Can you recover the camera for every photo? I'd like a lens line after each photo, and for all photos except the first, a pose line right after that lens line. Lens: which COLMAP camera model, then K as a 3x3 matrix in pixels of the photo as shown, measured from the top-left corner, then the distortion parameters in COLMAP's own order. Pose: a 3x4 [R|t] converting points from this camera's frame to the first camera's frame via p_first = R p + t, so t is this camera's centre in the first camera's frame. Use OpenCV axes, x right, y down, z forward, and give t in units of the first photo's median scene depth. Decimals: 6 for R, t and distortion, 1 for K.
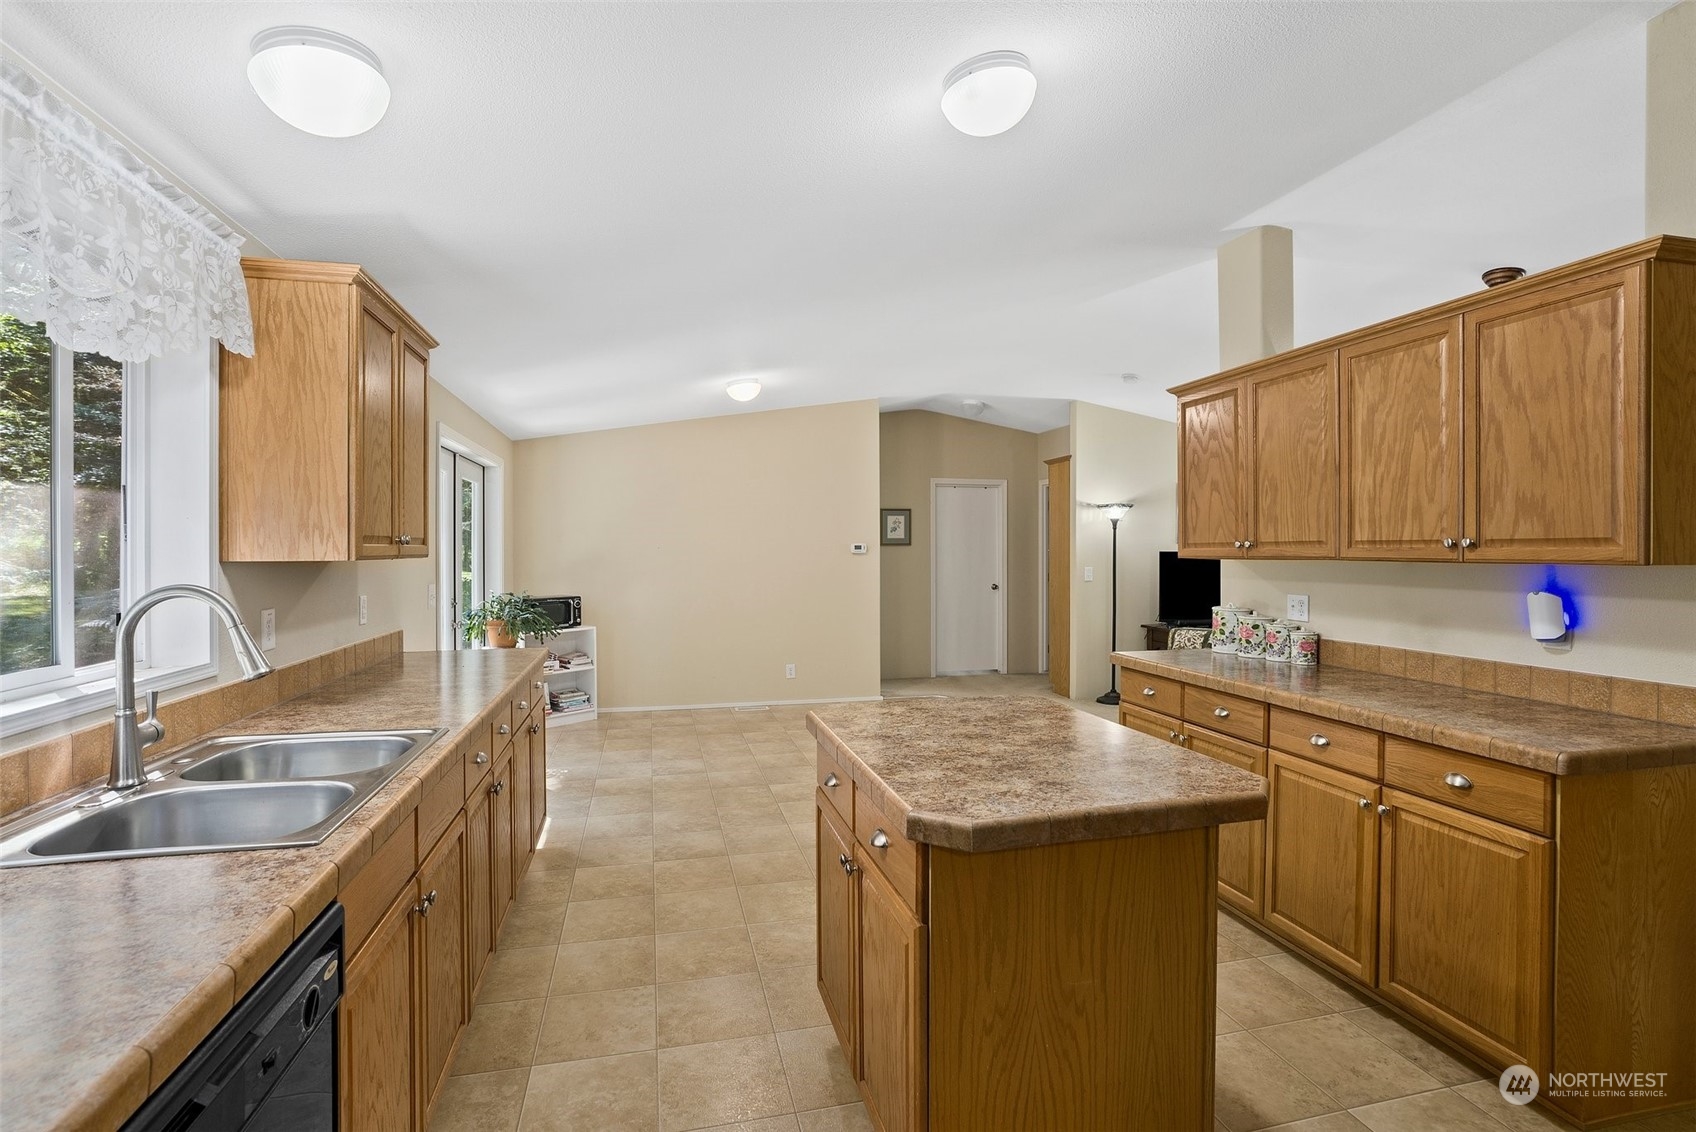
lens RADIAL K [[774.6, 0, 851.7], [0, 774.6, 546.8], [0, 0, 1]] dist [-0.034832, 0.000550]
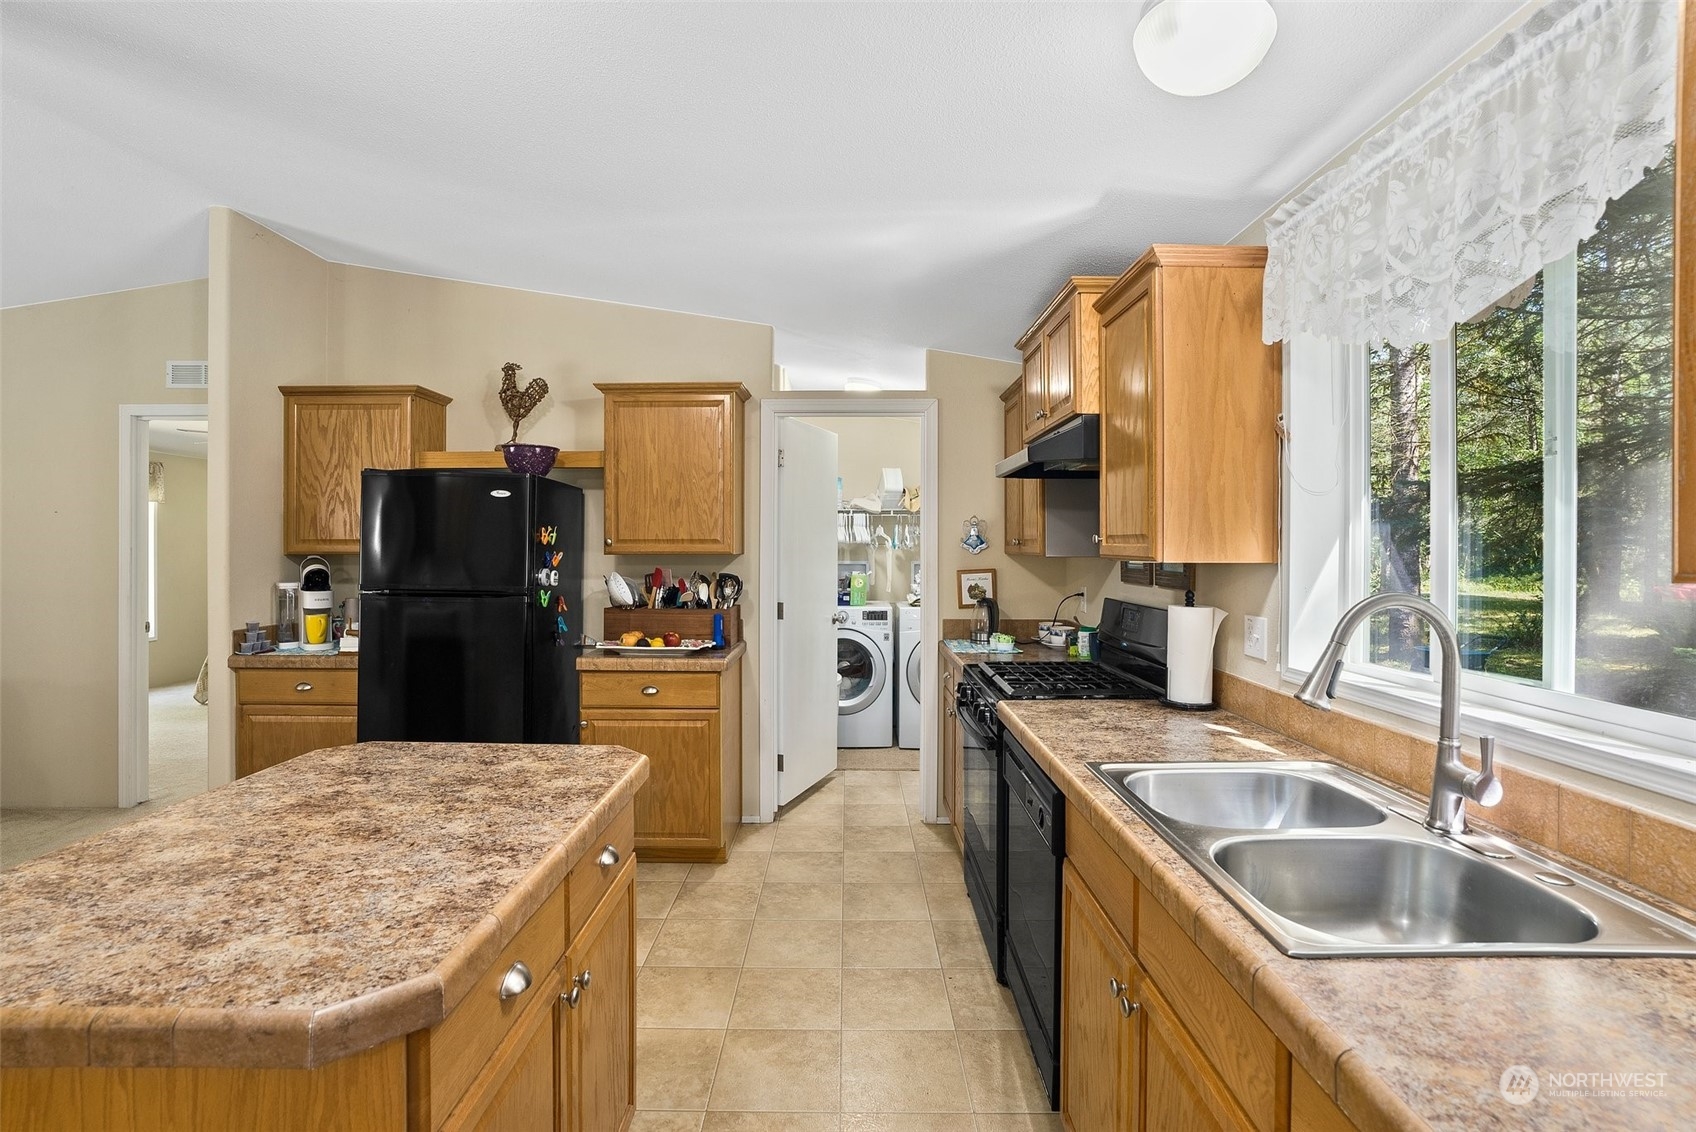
lens RADIAL K [[774.6, 0, 851.7], [0, 774.6, 546.8], [0, 0, 1]] dist [-0.034832, 0.000550]
pose [[-0.968669, -0.000894, 0.248352, -0.386215], [-0.003160, 0.999957, -0.008724, 0.002660], [-0.248334, -0.009235, -0.968630, 1.471798]]
